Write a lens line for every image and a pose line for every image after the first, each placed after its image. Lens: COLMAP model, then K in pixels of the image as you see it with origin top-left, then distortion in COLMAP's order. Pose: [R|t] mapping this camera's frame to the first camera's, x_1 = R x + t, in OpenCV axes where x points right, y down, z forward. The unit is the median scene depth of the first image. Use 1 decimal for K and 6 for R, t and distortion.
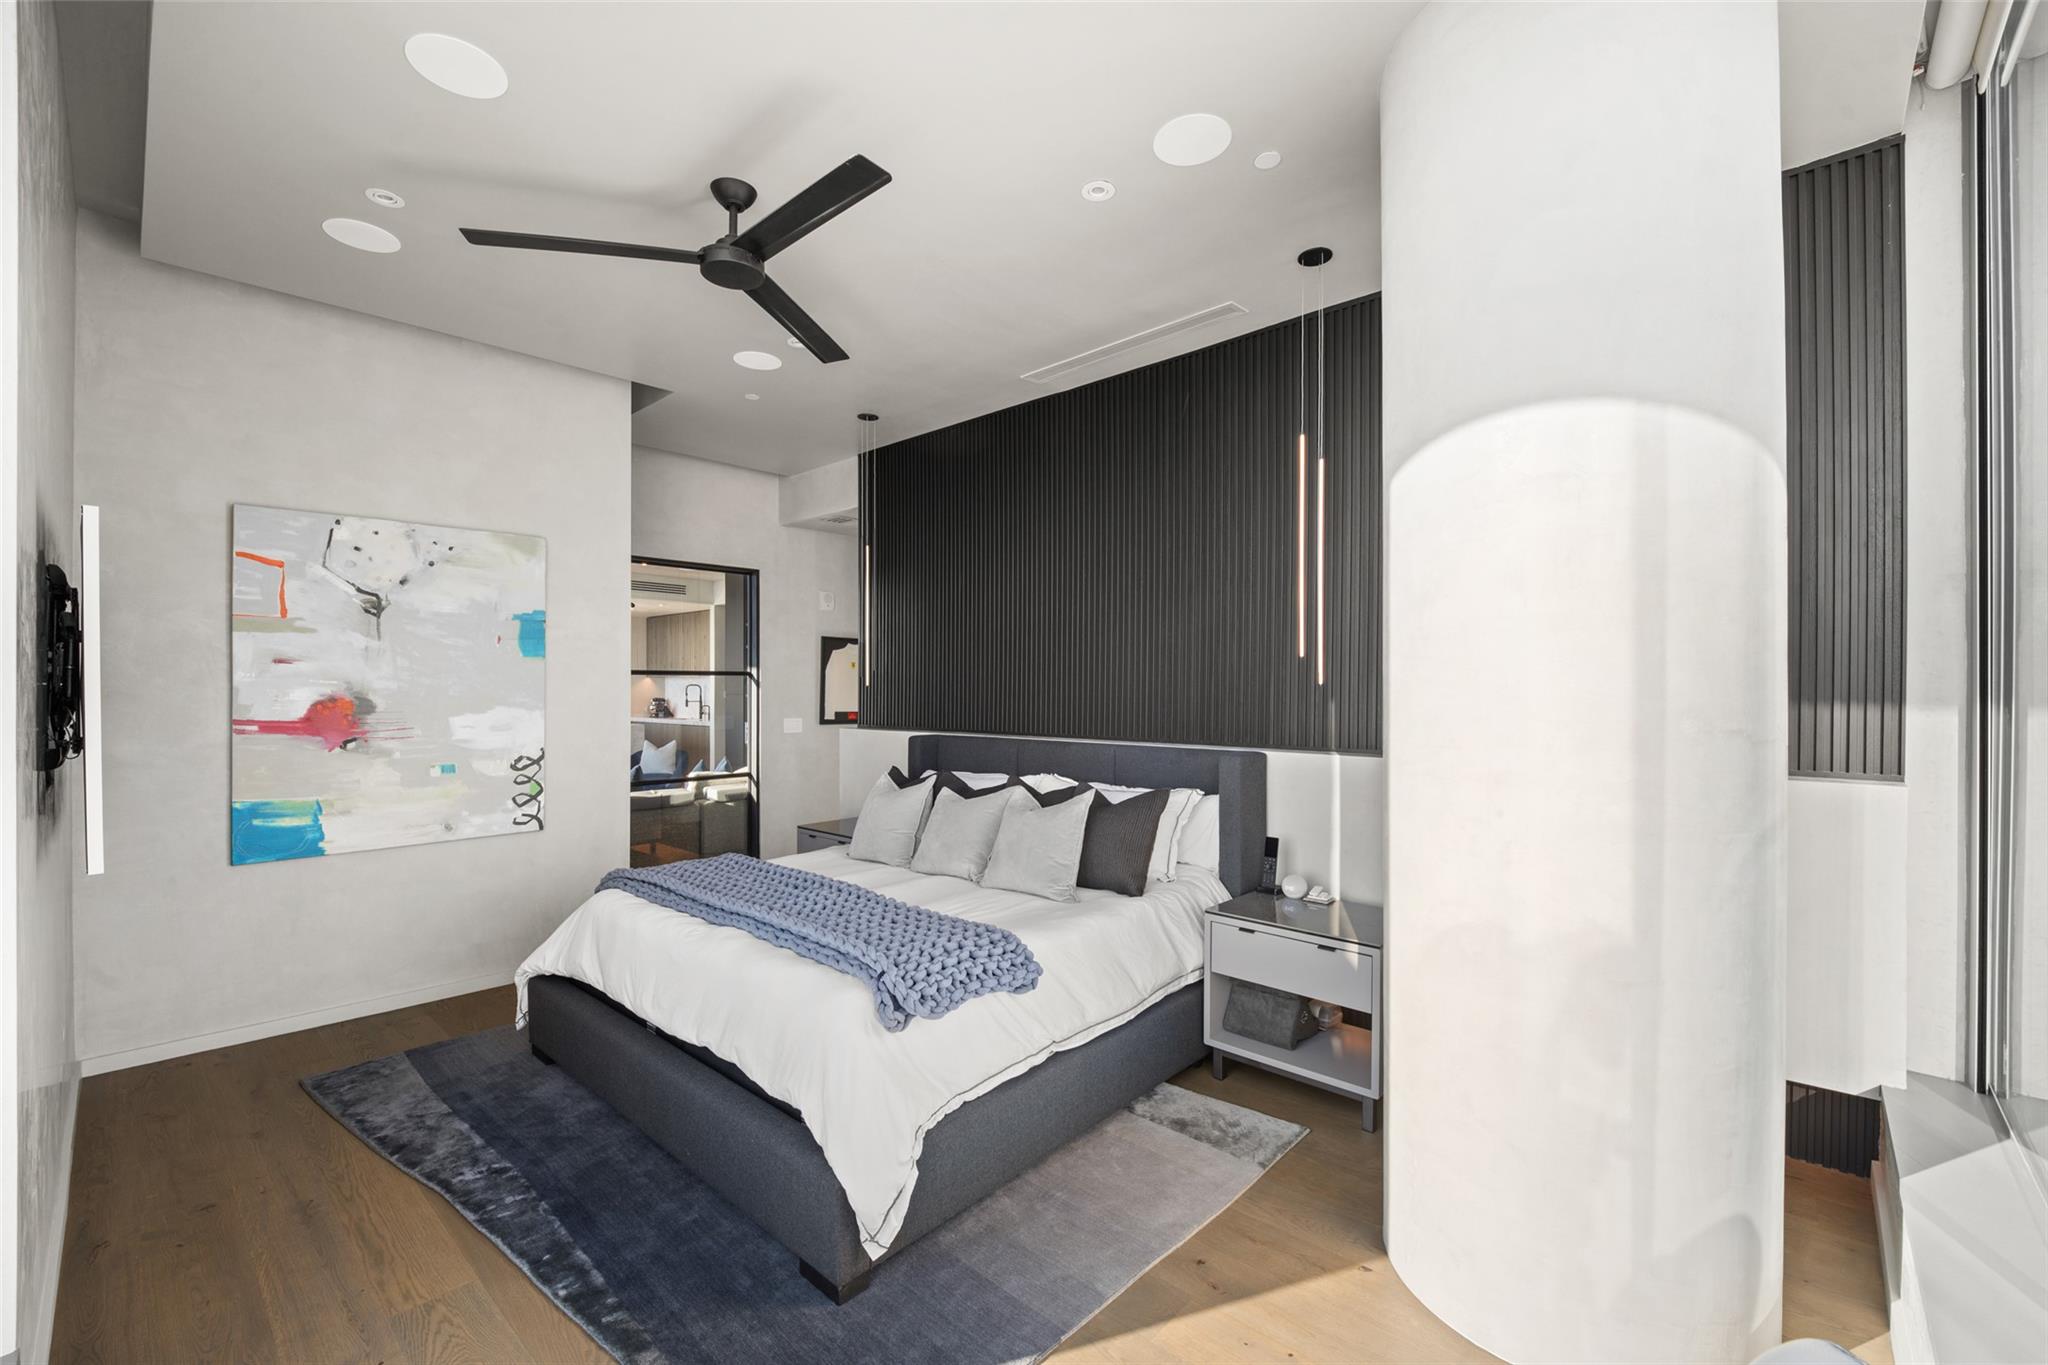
lens RADIAL K [[845.8, 0, 1028.1], [0, 845.8, 681.5], [0, 0, 1]] dist [0.001881, -0.015553]
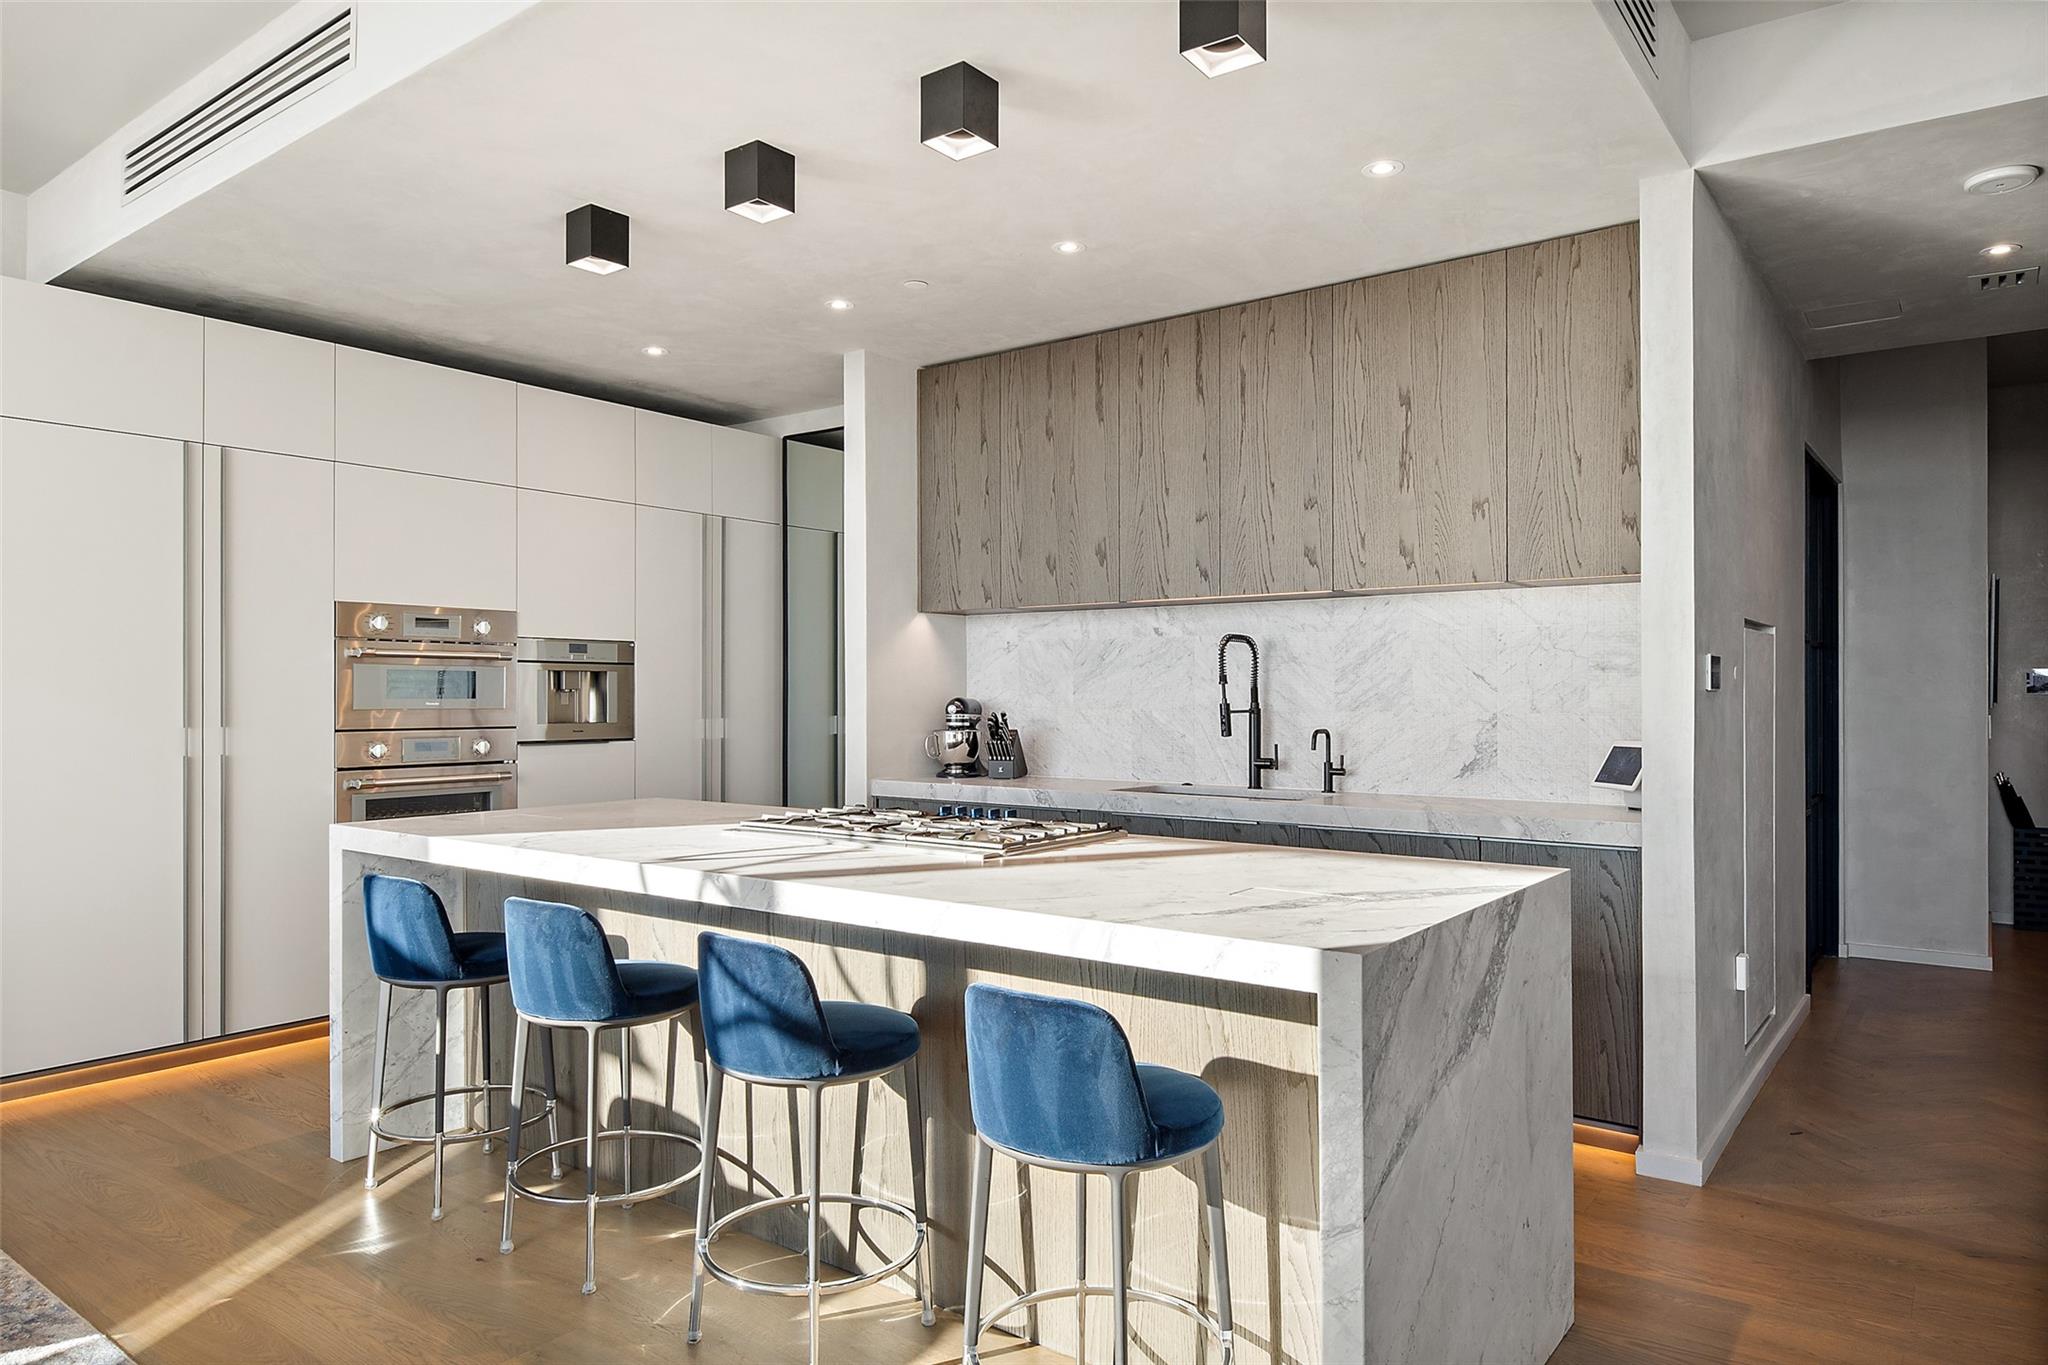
lens RADIAL K [[1287.0, 0, 1036.4], [0, 1287.0, 680.5], [0, 0, 1]] dist [0.044962, -0.059551]
pose [[0.994738, 0.007115, 0.102201, -0.480644], [-0.006601, 0.999964, -0.005362, 0.017282], [-0.102235, 0.004659, 0.994749, 0.665282]]
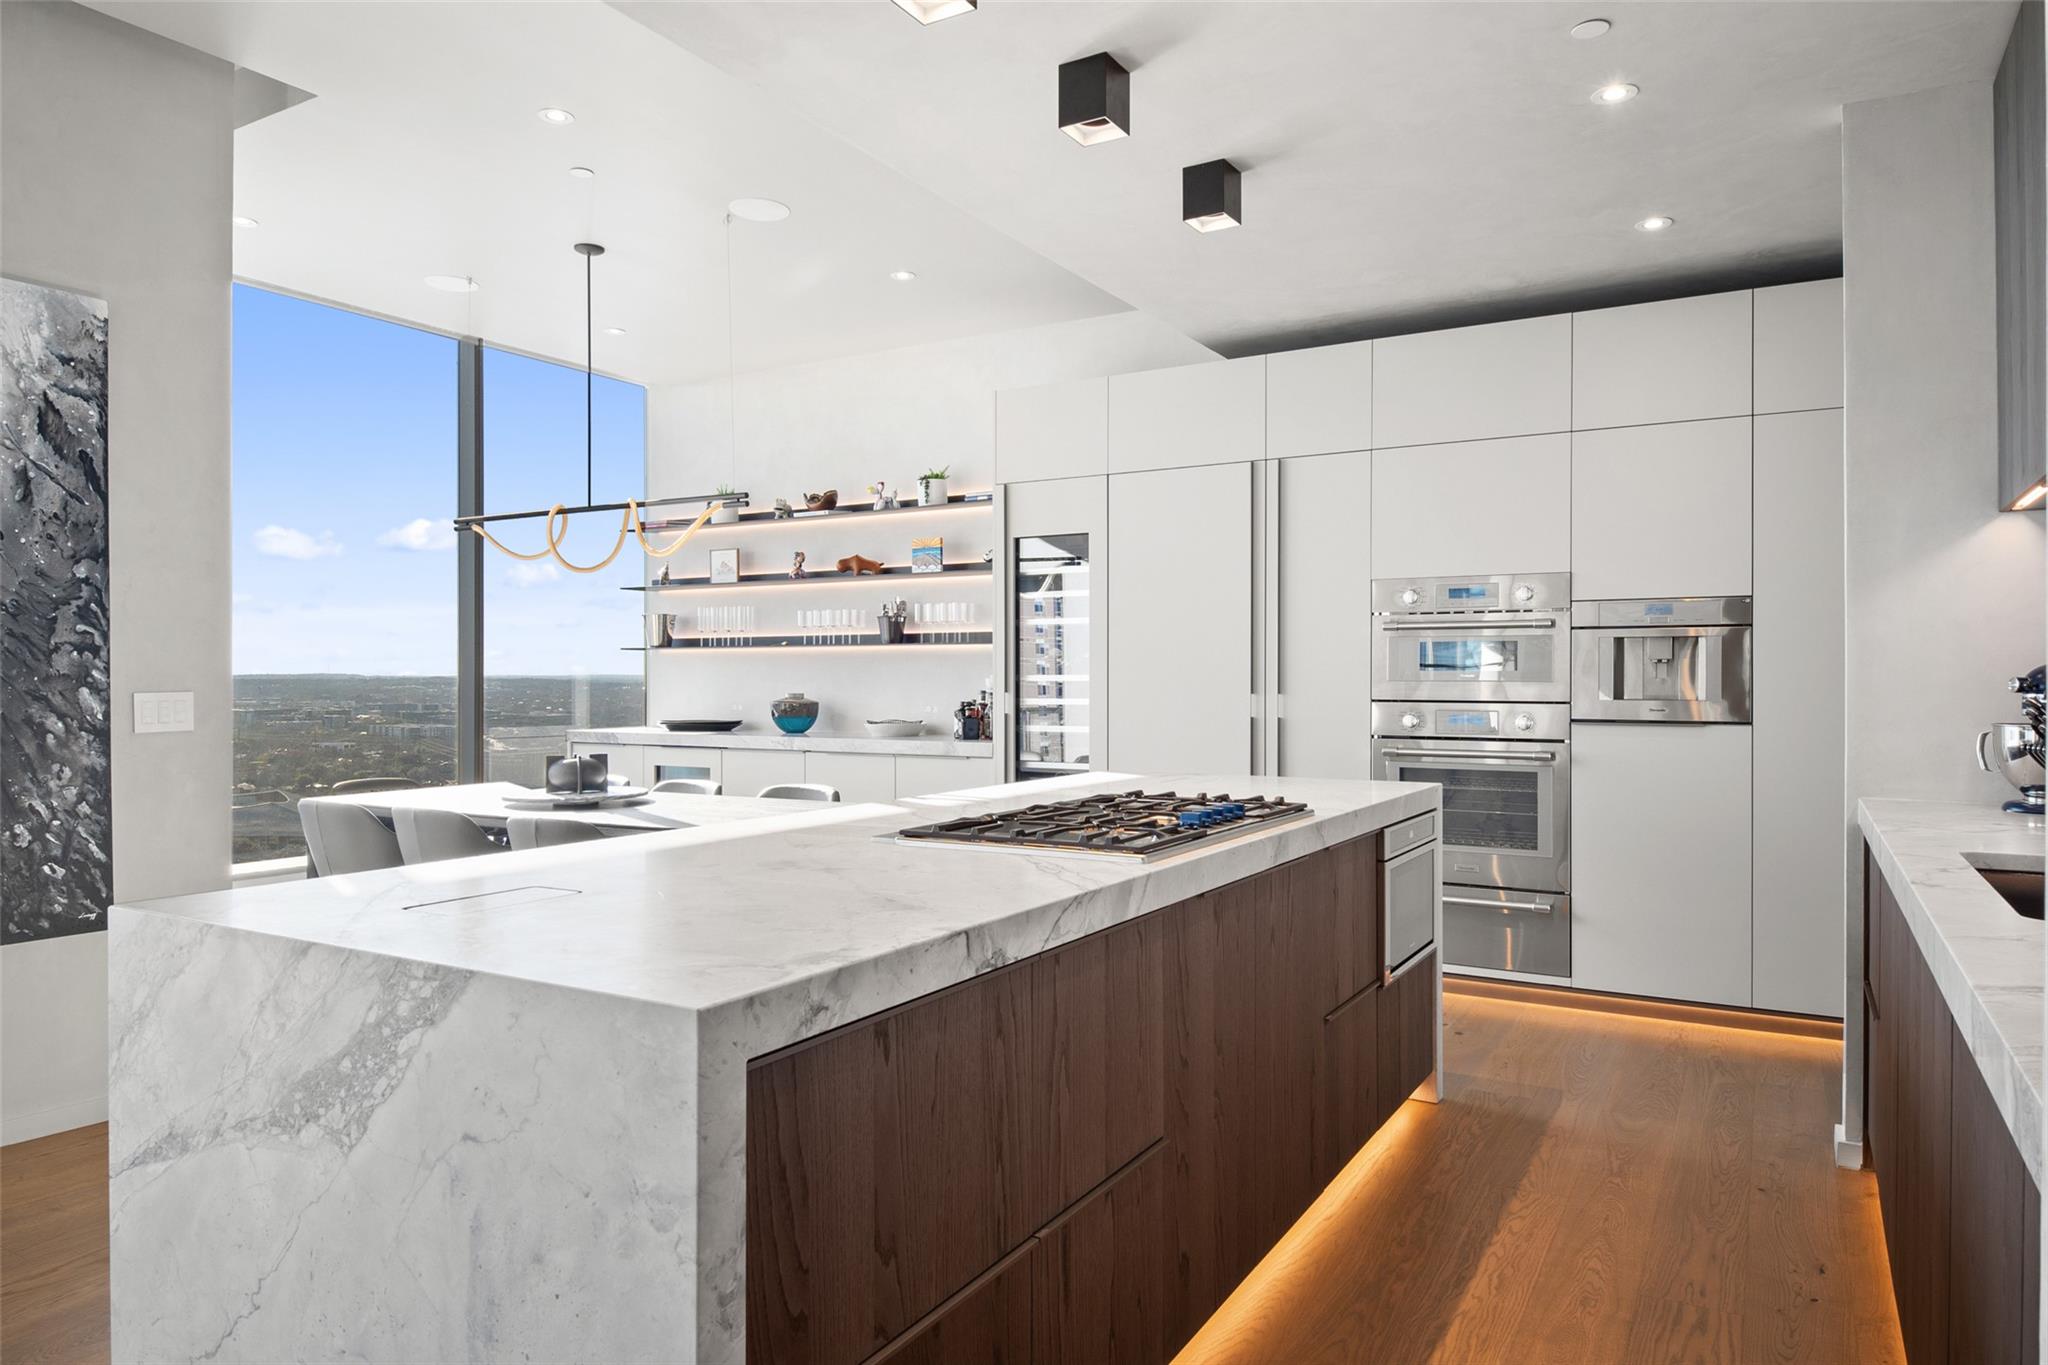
lens RADIAL K [[1287.0, 0, 1036.4], [0, 1287.0, 680.5], [0, 0, 1]] dist [0.044962, -0.059551]
pose [[0.214424, 0.005788, -0.976724, -0.296204], [0.003609, 0.999971, 0.006718, 0.021301], [0.976734, -0.004965, 0.214397, 0.849174]]
